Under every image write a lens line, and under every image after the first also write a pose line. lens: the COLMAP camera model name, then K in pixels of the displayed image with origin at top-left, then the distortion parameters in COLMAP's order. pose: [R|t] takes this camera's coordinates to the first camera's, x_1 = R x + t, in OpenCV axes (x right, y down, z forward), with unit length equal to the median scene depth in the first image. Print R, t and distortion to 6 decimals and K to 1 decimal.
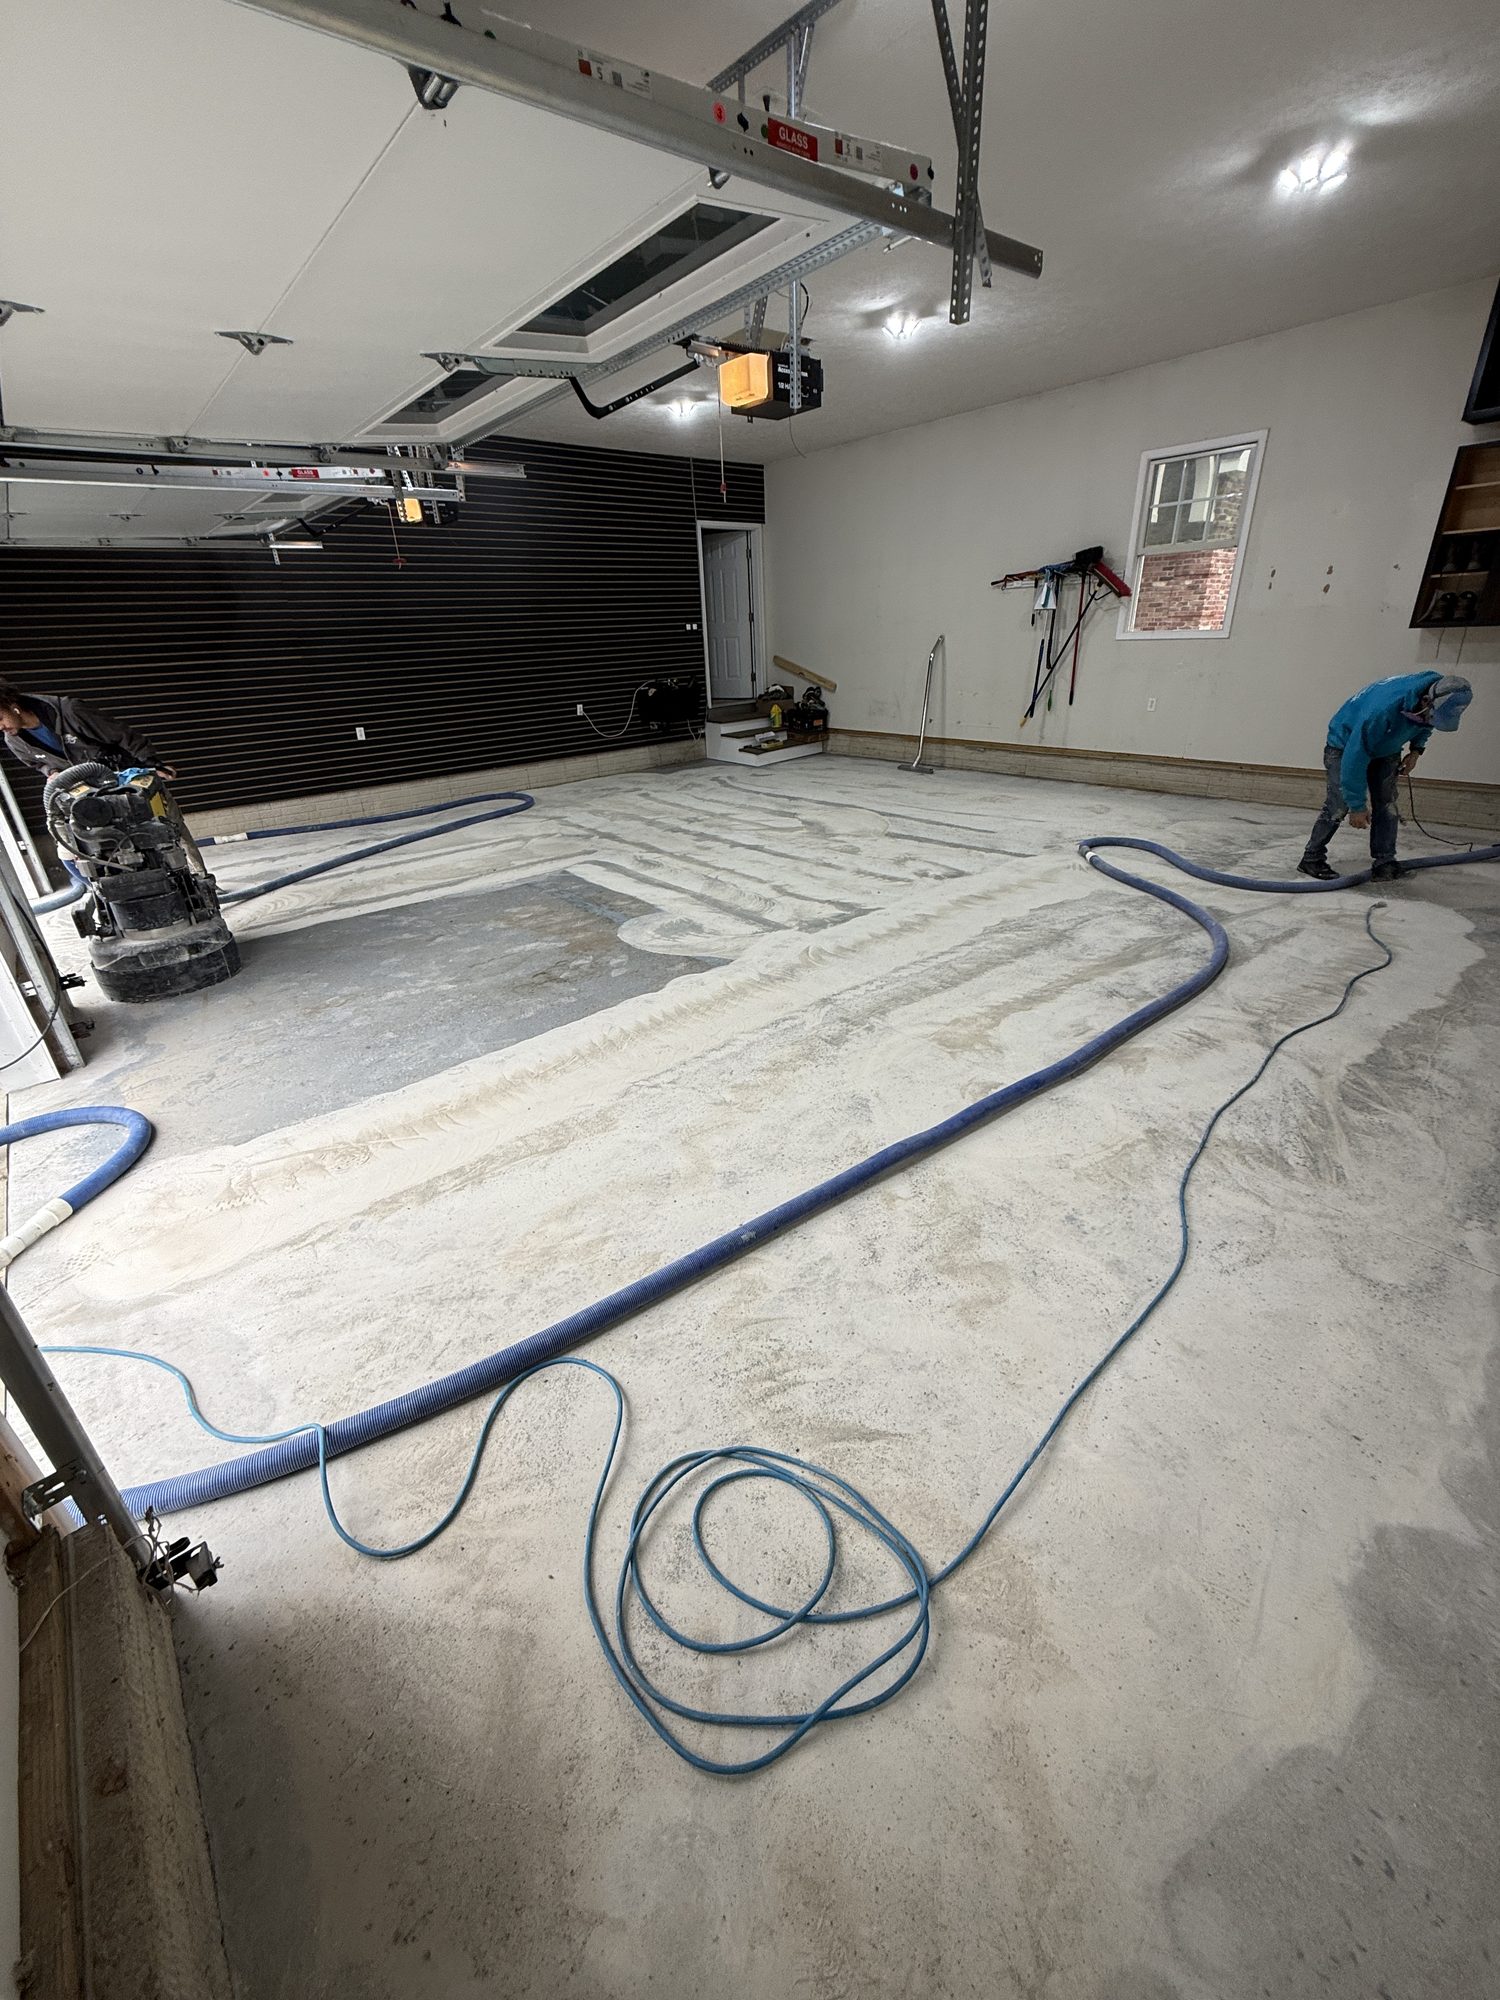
lens RADIAL K [[792.9, 0, 750.7], [0, 792.9, 995.1], [0, 0, 1]] dist [0.000546, -0.000572]
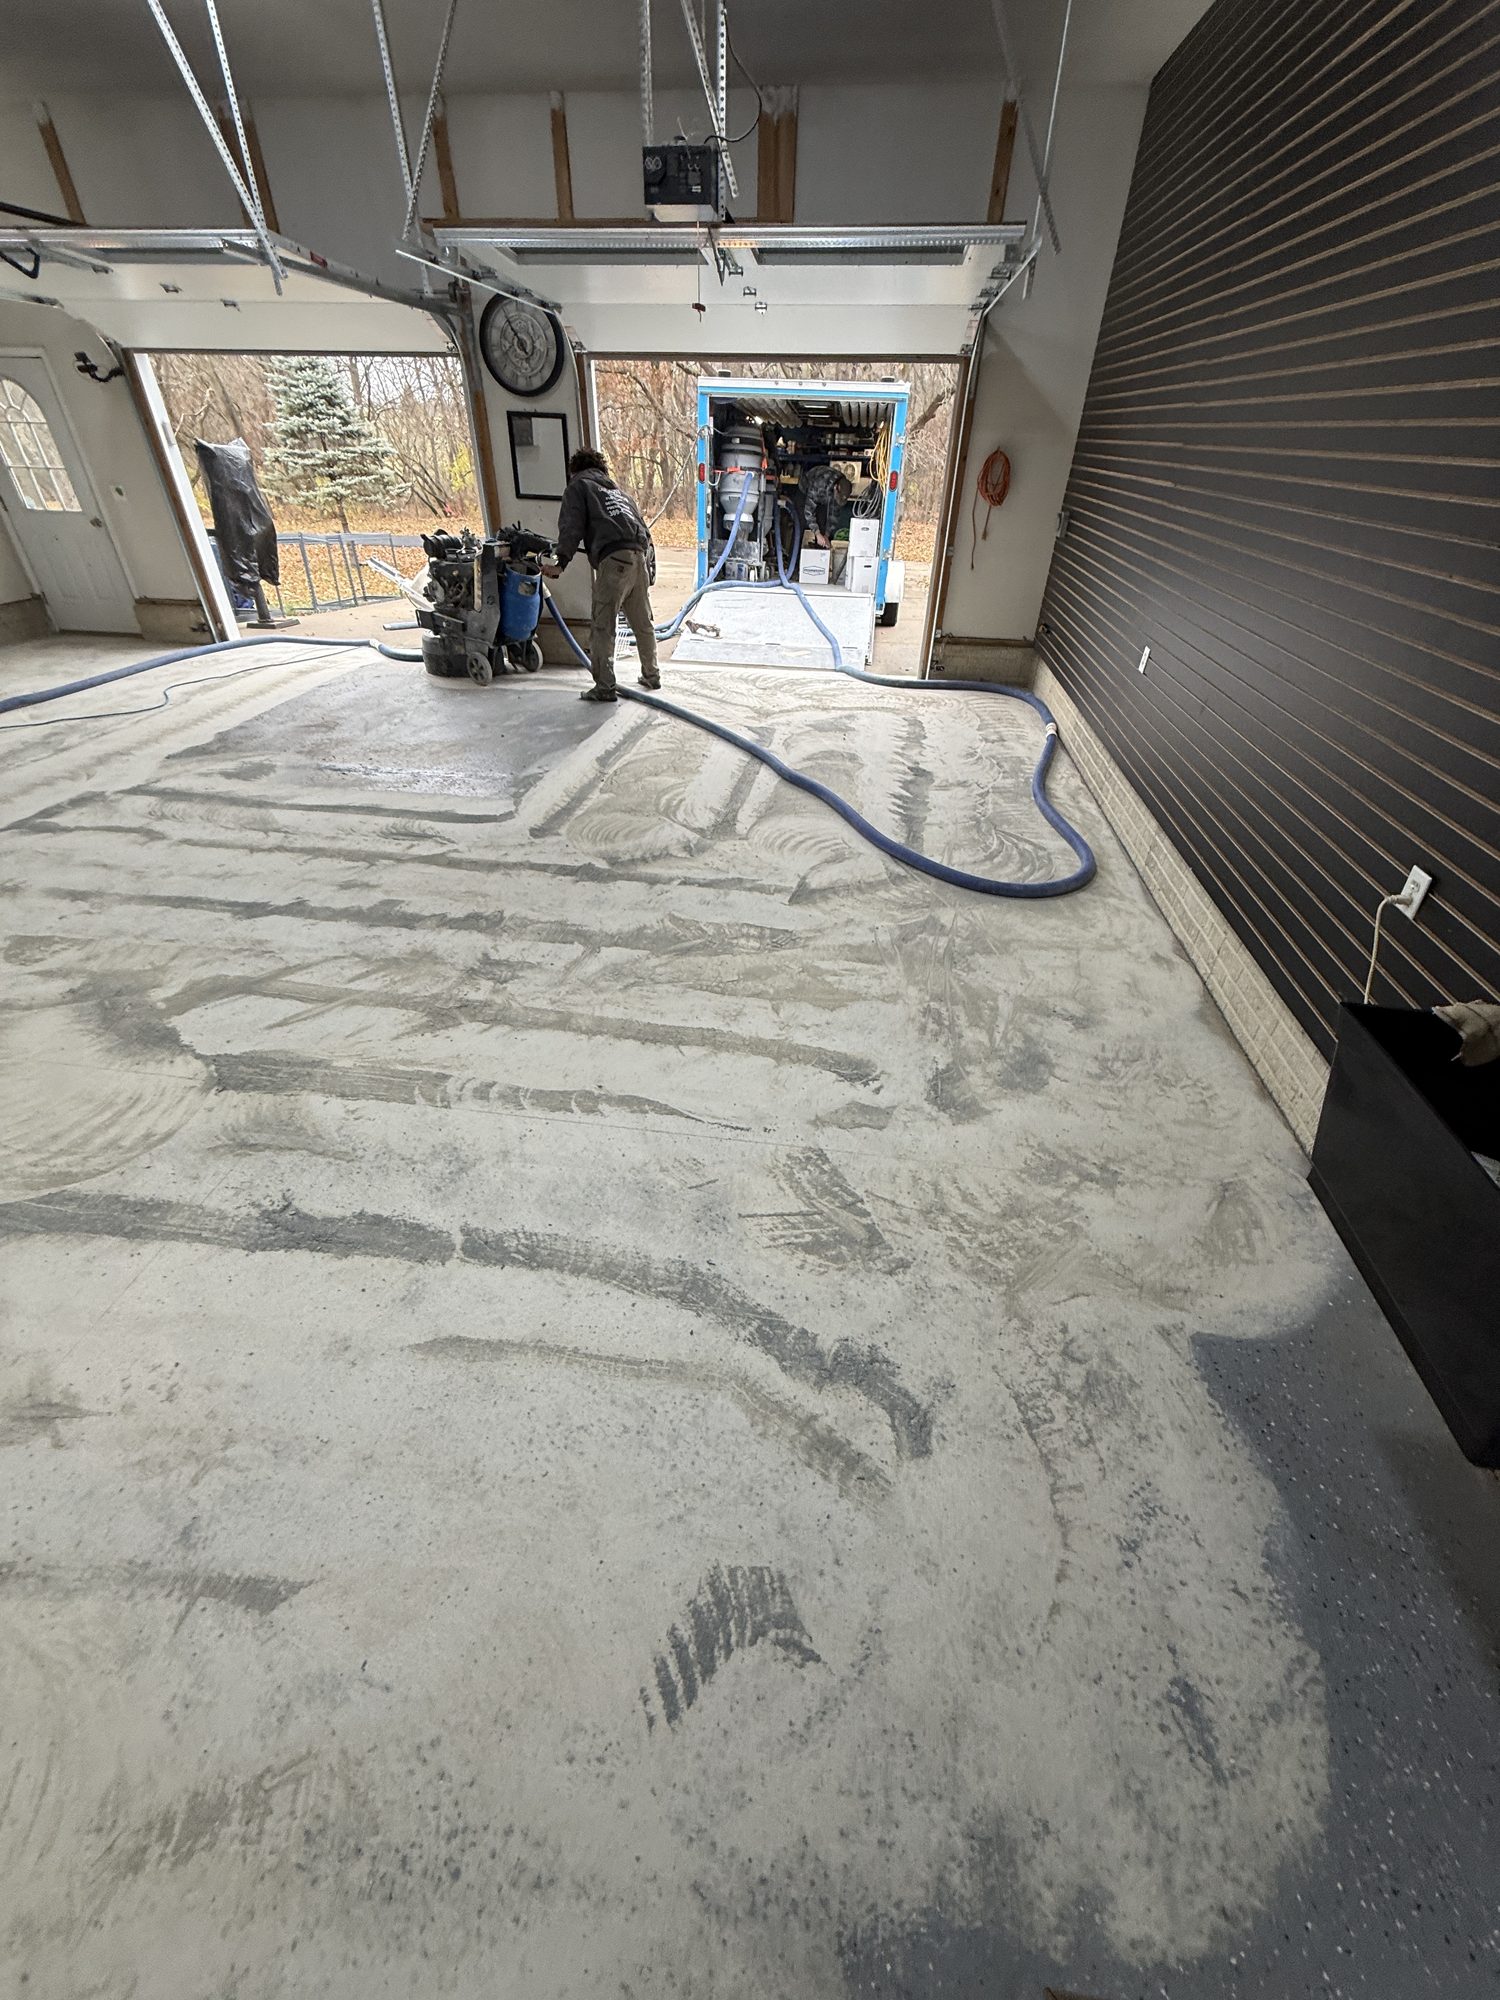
lens RADIAL K [[792.9, 0, 749.0], [0, 792.9, 995.6], [0, 0, 1]] dist [0.000546, -0.000572]
pose [[-0.749760, 0.407531, -0.521323, 0.067769], [-0.267360, 0.534100, 0.802033, -0.823580], [0.605292, 0.740713, -0.291489, 1.718174]]
